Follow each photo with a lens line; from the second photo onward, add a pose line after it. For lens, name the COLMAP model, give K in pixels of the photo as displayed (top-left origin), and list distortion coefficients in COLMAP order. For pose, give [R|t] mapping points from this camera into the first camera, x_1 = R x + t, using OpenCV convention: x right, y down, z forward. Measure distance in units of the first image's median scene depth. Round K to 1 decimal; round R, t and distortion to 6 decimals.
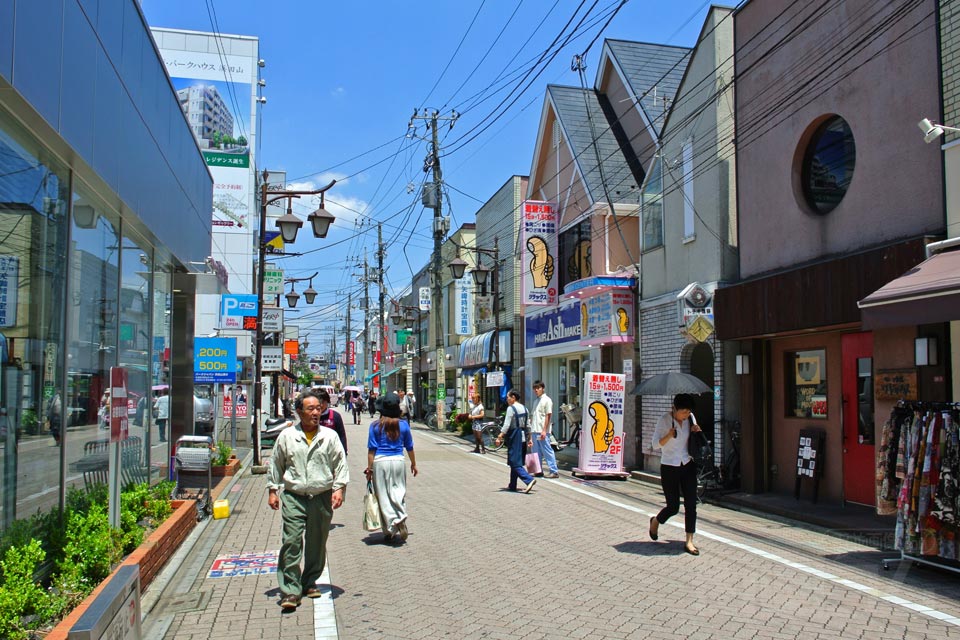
lens RADIAL K [[770.1, 0, 479.3], [0, 770.1, 352.4], [0, 0, 1]] dist [-0.057212, 0.015141]
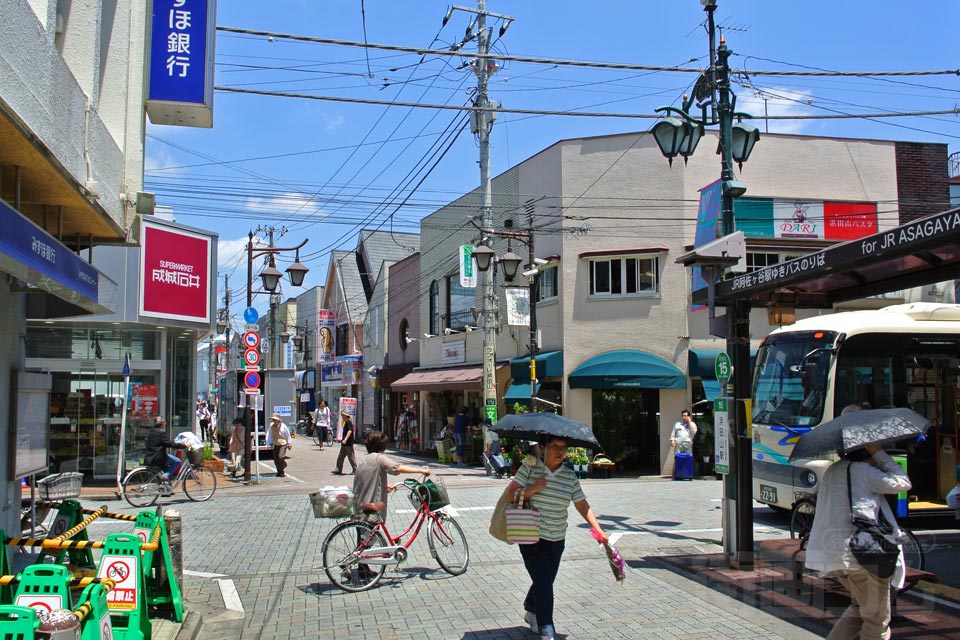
lens RADIAL K [[770.1, 0, 479.3], [0, 770.1, 352.4], [0, 0, 1]] dist [-0.057212, 0.015141]
pose [[0.976403, 0.010152, 0.215717, 0.030997], [-0.008286, 0.999920, -0.009552, -0.060681], [-0.215796, 0.007539, 0.976409, -0.904038]]
